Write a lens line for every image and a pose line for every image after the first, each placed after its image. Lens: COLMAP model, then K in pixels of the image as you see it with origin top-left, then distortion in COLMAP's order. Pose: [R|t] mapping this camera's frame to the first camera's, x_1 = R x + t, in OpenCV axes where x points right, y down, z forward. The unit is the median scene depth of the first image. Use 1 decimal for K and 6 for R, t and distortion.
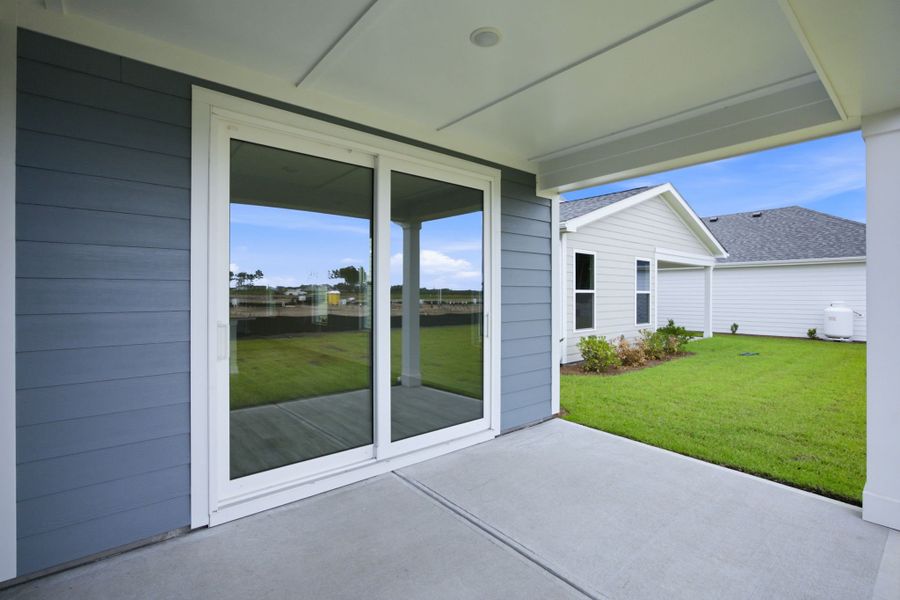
lens RADIAL K [[417.0, 0, 443.2], [0, 417.0, 293.6], [0, 0, 1]] dist [-0.004495, -0.000370]
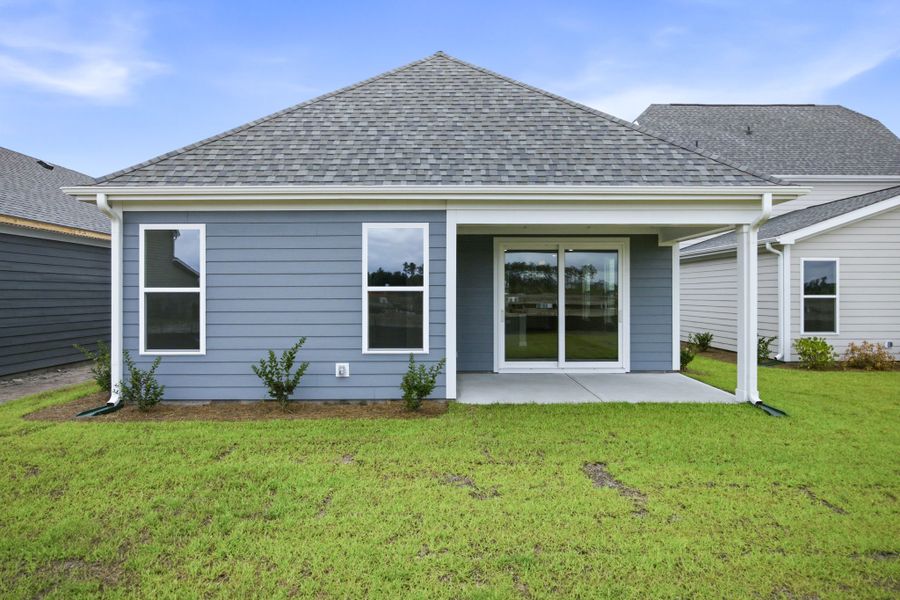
lens RADIAL K [[440.7, 0, 449.0], [0, 440.7, 295.5], [0, 0, 1]] dist [-0.001050, 0.000082]
pose [[0.769967, 0.001199, -0.638083, 0.744233], [0.001318, 0.999993, 0.003469, -0.028807], [0.638082, -0.003512, 0.769960, -1.053582]]
